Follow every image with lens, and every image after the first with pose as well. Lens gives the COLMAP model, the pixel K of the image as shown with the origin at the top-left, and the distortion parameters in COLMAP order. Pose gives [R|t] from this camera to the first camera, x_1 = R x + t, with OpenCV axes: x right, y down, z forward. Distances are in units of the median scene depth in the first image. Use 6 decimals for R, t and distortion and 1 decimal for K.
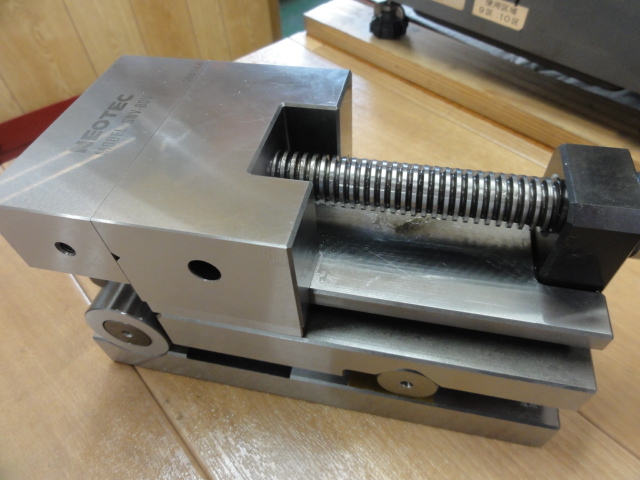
lens RADIAL K [[452.6, 0, 320.0], [0, 452.6, 240.0], [0, 0, 1]] dist [-0.001795, 0.002928]
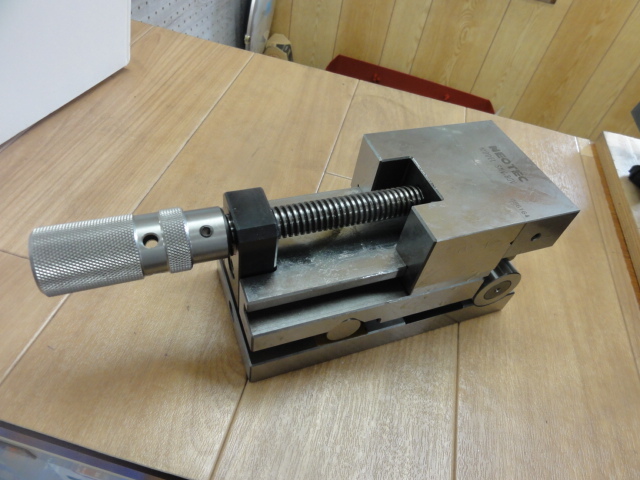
lens RADIAL K [[452.6, 0, 320.0], [0, 452.6, 240.0], [0, 0, 1]] dist [-0.001795, 0.002928]
pose [[0.554554, 0.701383, -0.447808, 0.100483], [-0.727029, 0.670172, 0.149329, 0.022784], [0.404845, 0.242758, 0.881572, -0.103424]]
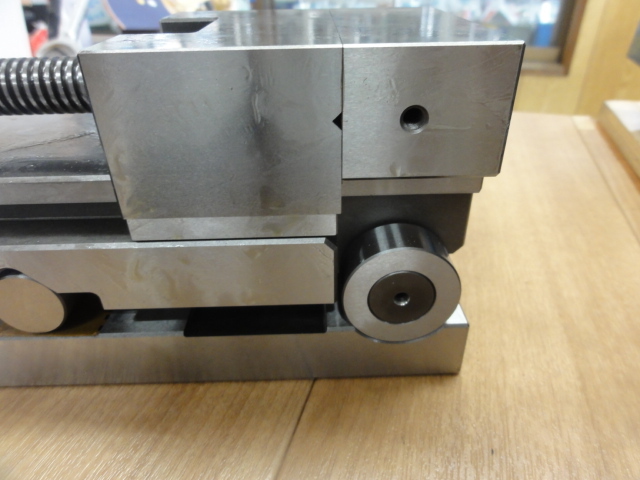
lens RADIAL K [[443.6, 0, 320.0], [0, 443.6, 240.0], [0, 0, 1]] dist [0.003575, 0.003001]
pose [[0.511686, 0.488808, -0.706572, 0.155923], [-0.655253, 0.753942, 0.047056, 0.019493], [0.555716, 0.438906, 0.706075, 0.054687]]
